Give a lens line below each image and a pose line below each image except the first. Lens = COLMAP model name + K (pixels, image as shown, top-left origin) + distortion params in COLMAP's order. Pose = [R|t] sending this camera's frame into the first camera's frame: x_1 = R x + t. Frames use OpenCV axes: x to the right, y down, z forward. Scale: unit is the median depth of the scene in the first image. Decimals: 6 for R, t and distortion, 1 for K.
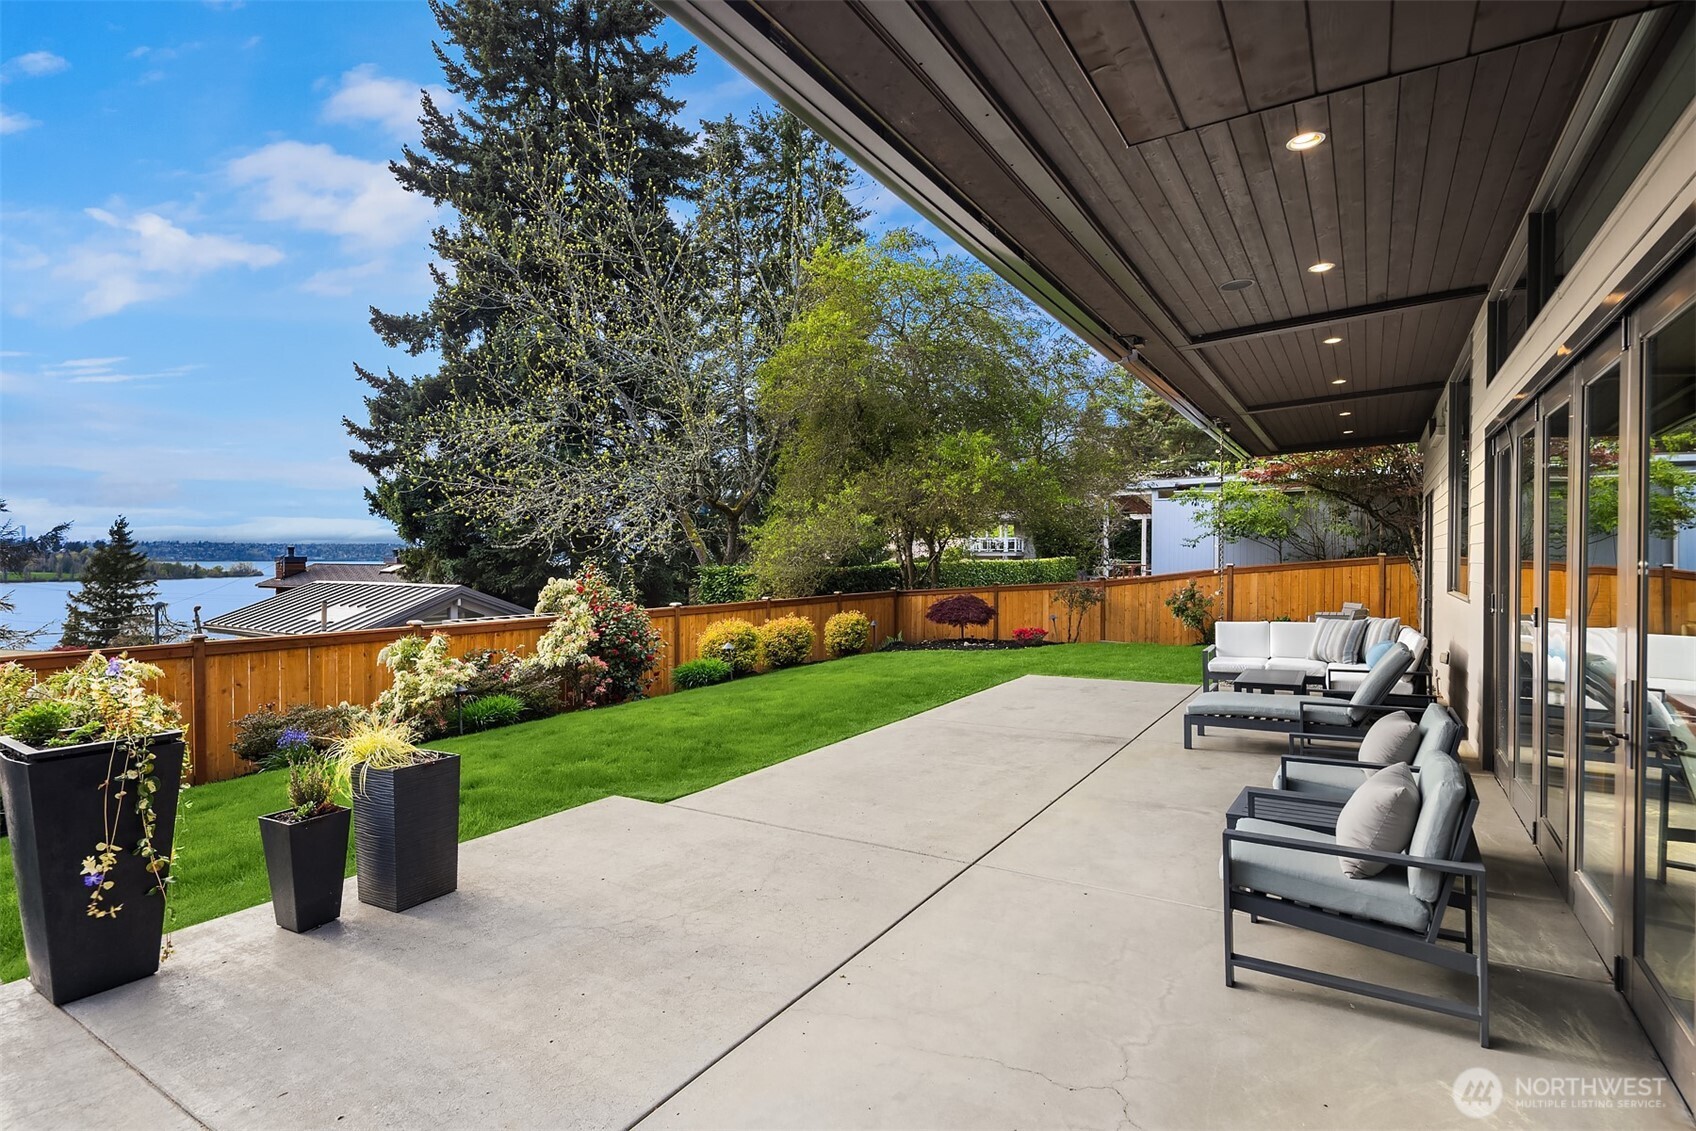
lens RADIAL K [[822.0, 0, 856.6], [0, 822.0, 574.8], [0, 0, 1]] dist [-0.004112, -0.000360]
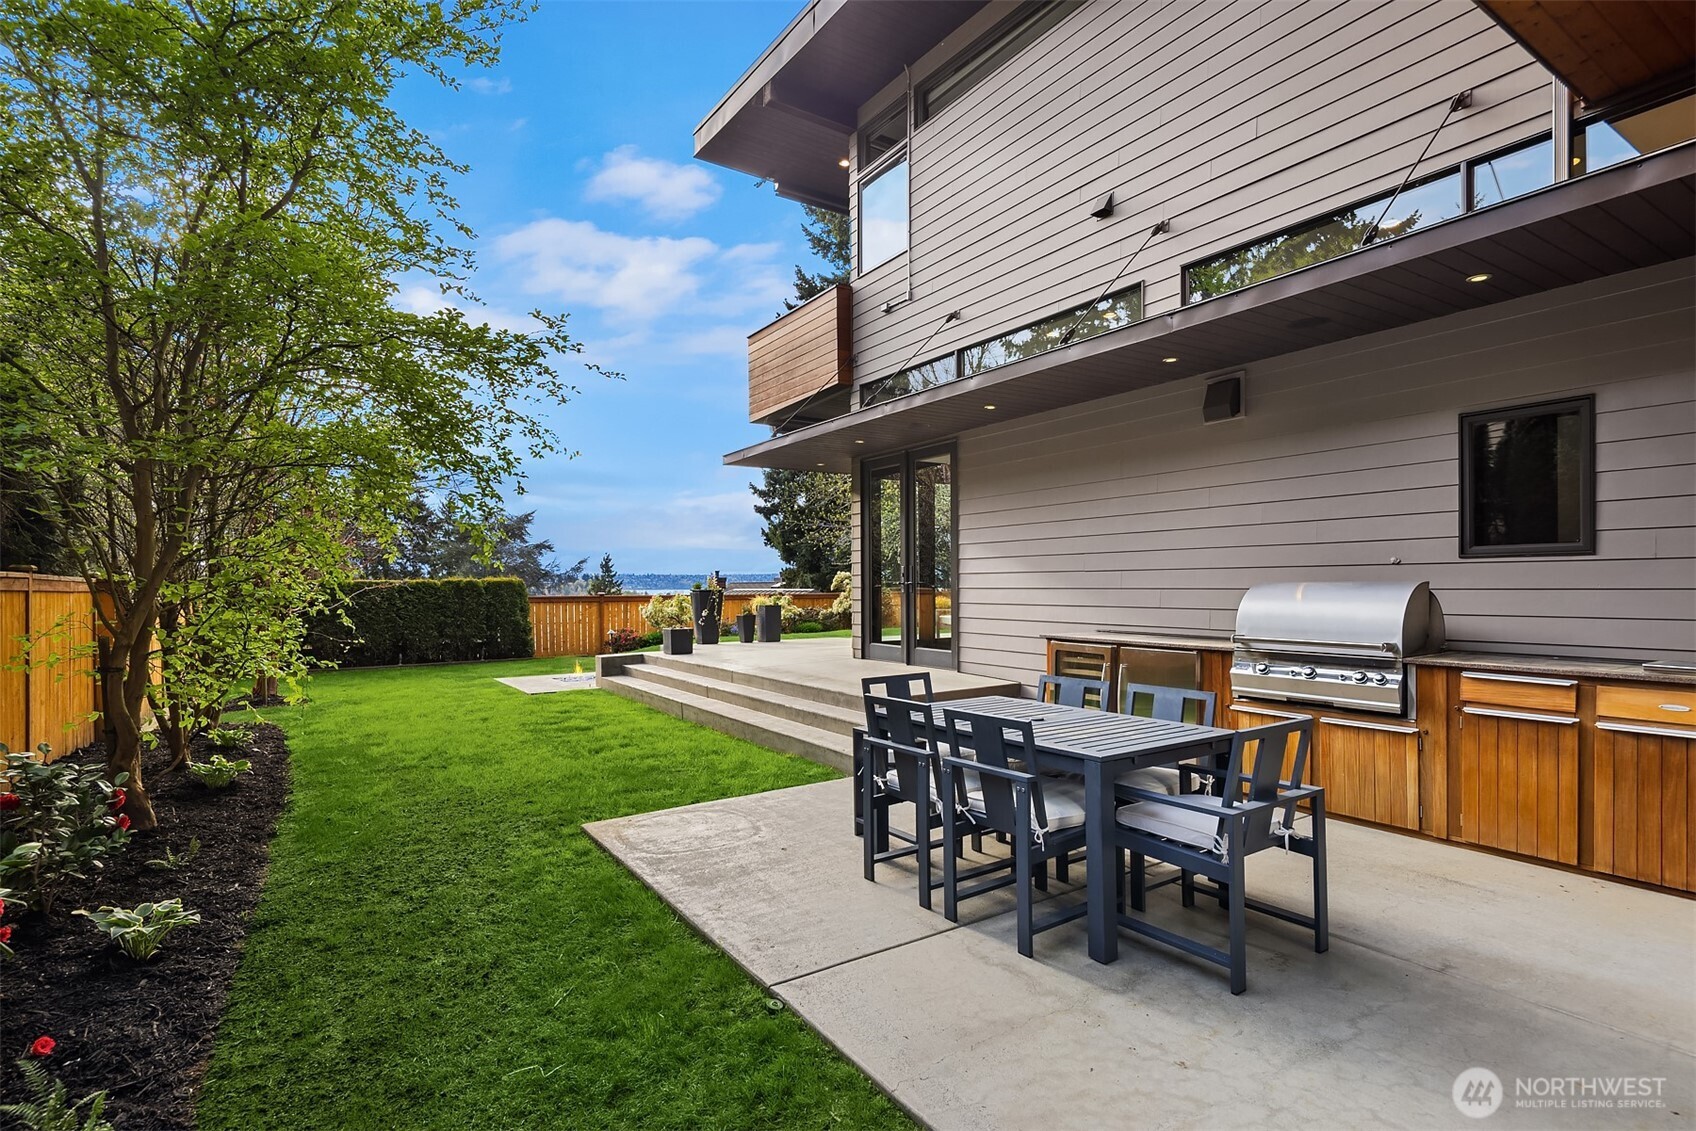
lens RADIAL K [[822.0, 0, 848.8], [0, 822.0, 572.3], [0, 0, 1]] dist [-0.004112, -0.000360]
pose [[0.906388, -0.013783, -0.422221, 0.200808], [-0.001099, 0.999387, -0.034984, 0.030327], [0.422444, 0.032173, 0.905818, -0.329076]]
